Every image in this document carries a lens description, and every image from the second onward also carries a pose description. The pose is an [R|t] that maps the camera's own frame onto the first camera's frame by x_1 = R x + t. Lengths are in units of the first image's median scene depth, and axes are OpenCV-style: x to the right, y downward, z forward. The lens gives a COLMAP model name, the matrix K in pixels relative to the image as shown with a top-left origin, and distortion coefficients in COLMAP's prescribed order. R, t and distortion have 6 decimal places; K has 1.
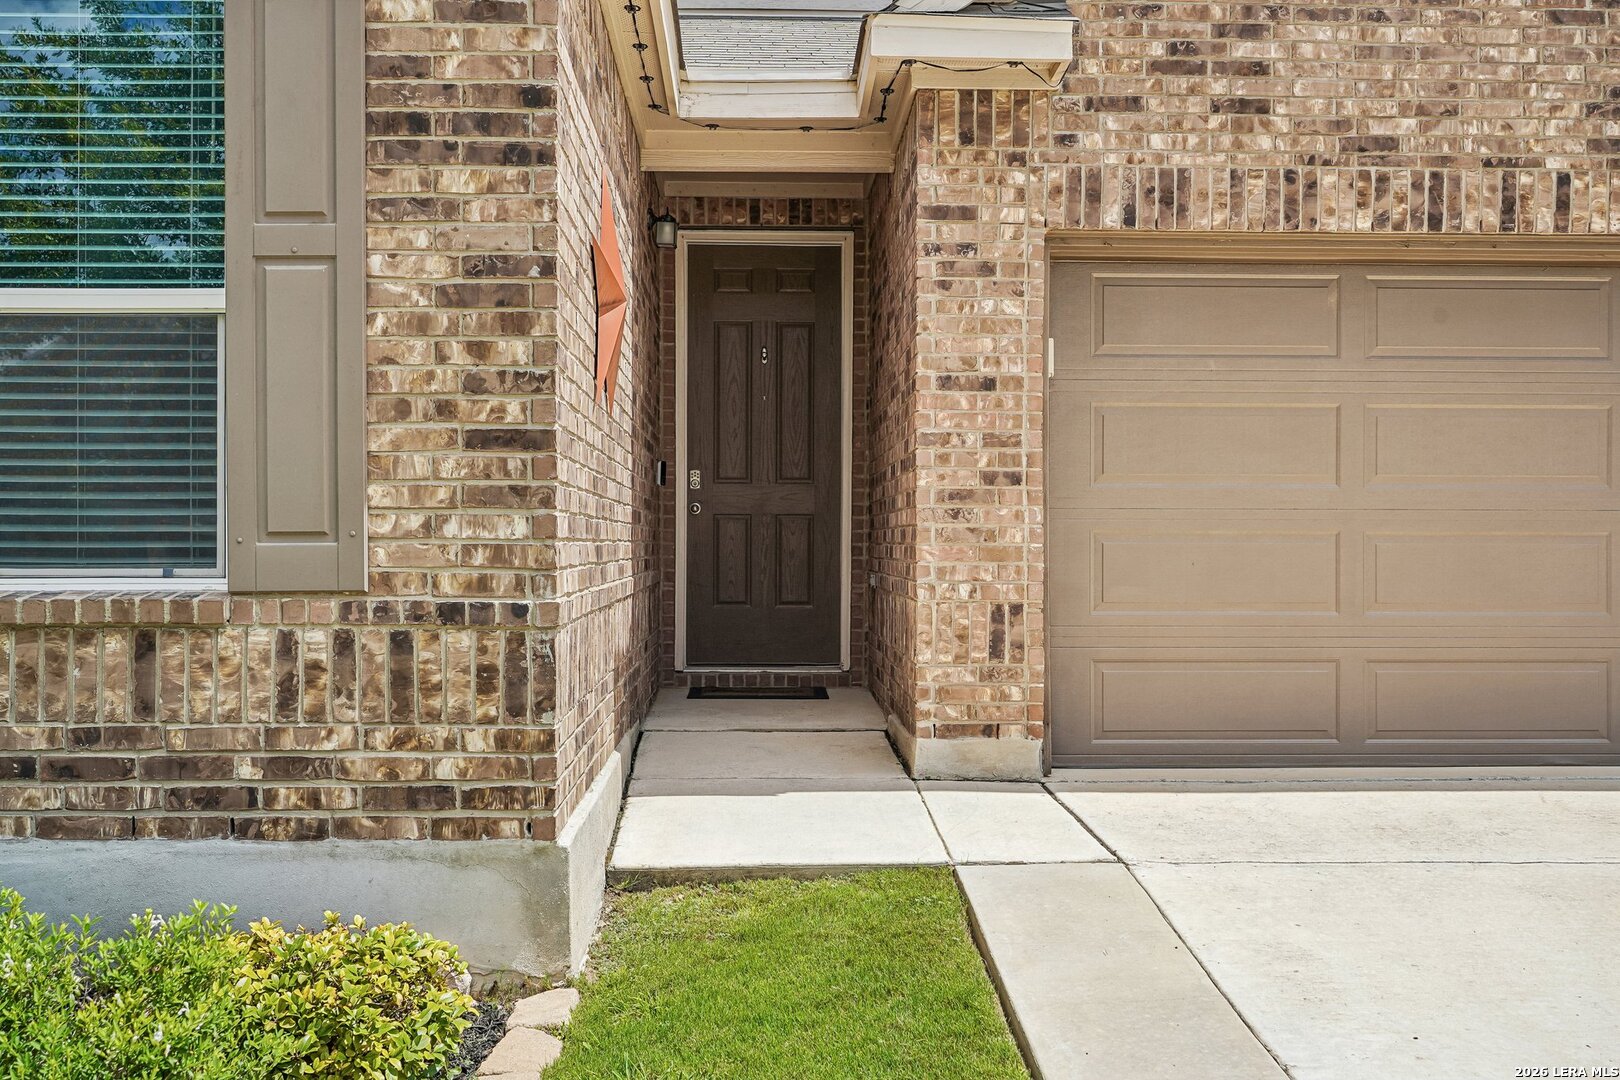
lens RADIAL K [[1583.7, 0, 780.0], [0, 1583.7, 497.0], [0, 0, 1]] dist [-0.002429, 0.000000]
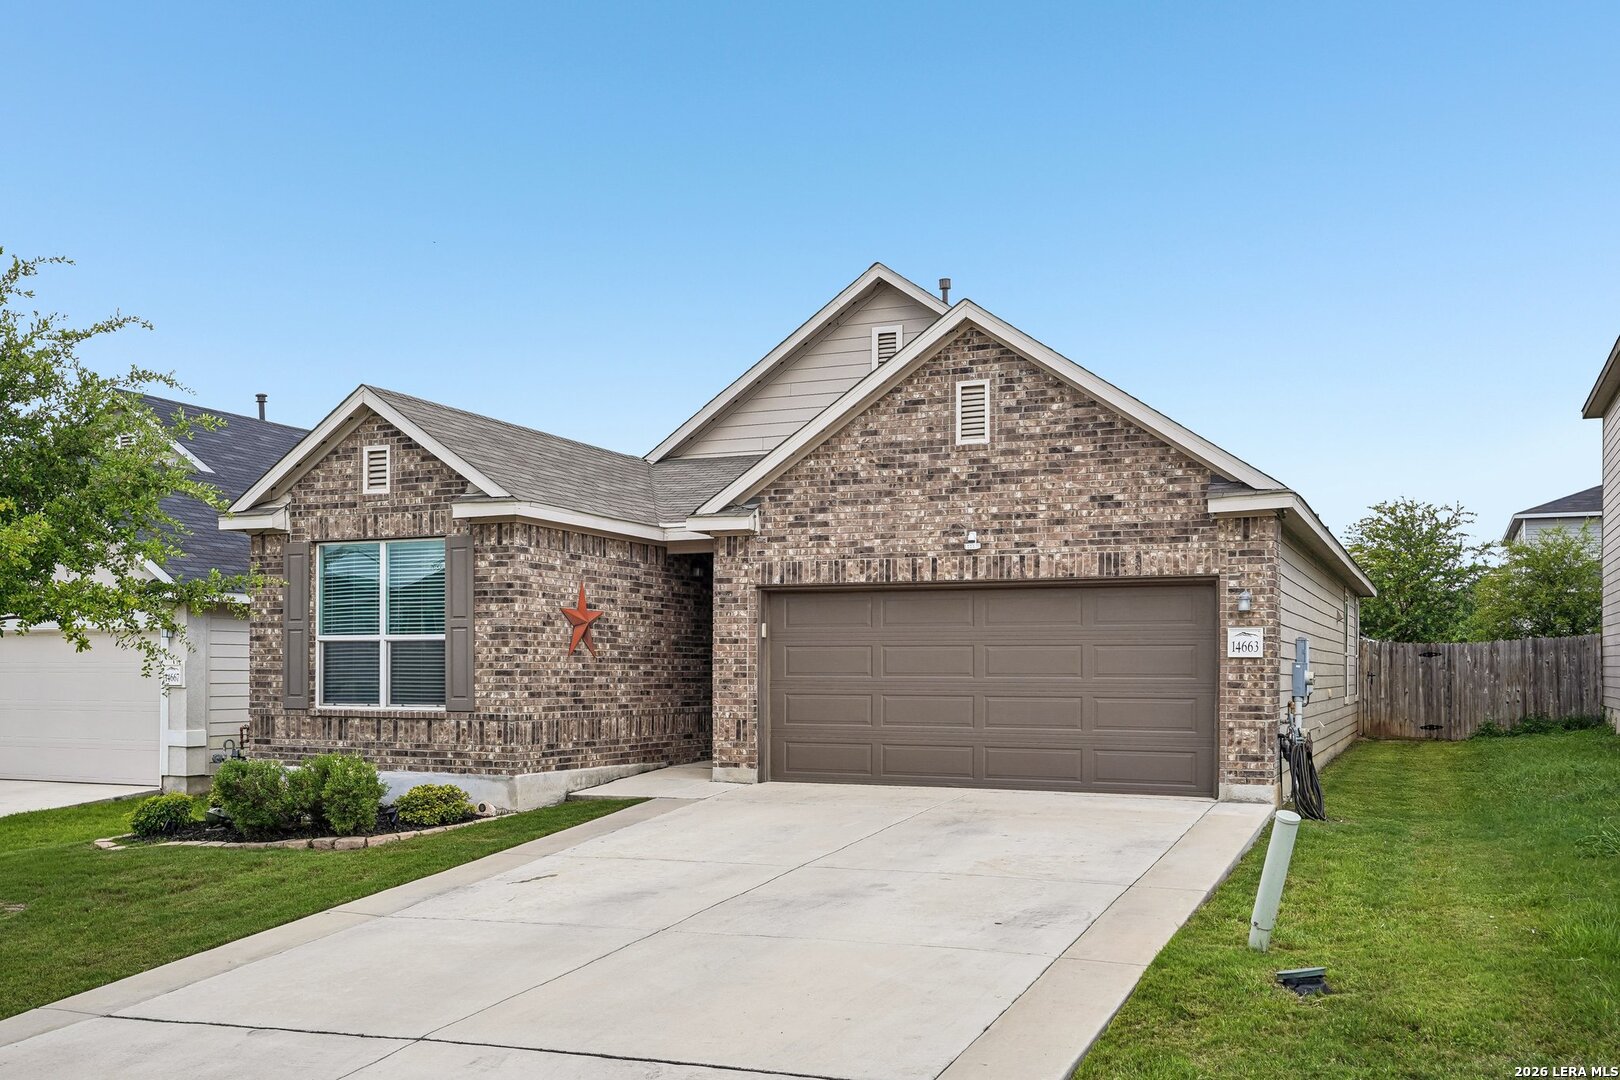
lens RADIAL K [[1423.3, 0, 790.9], [0, 1423.3, 588.9], [0, 0, 1]] dist [0.001055, -0.002039]
pose [[0.904243, -0.024317, -0.426325, 1.300488], [0.010172, 0.999321, -0.035423, -0.073586], [0.426896, 0.027694, 0.903876, -1.242648]]
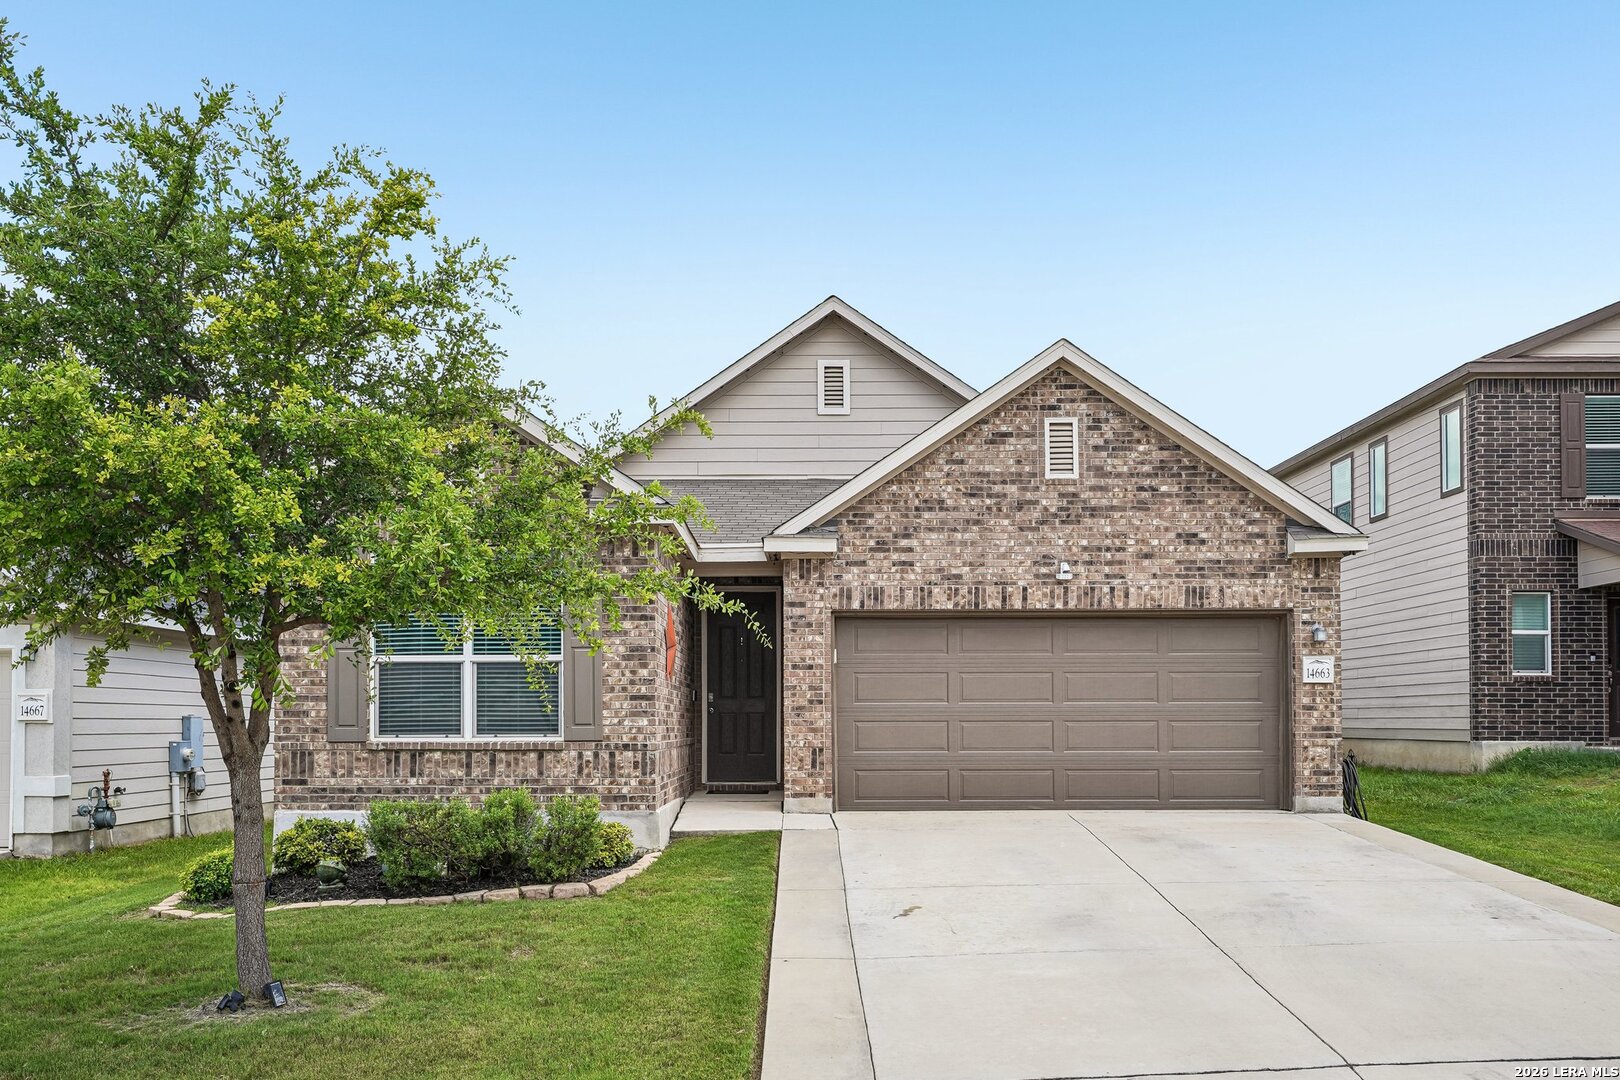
lens RADIAL K [[1389.0, 0, 775.4], [0, 1389.0, 618.2], [0, 0, 1]] dist [0.001080, 0.010319]
pose [[0.999263, -0.008069, -0.037526, 0.162261], [0.006267, 0.998832, -0.047904, -0.041444], [0.037869, 0.047633, 0.998147, -1.389031]]
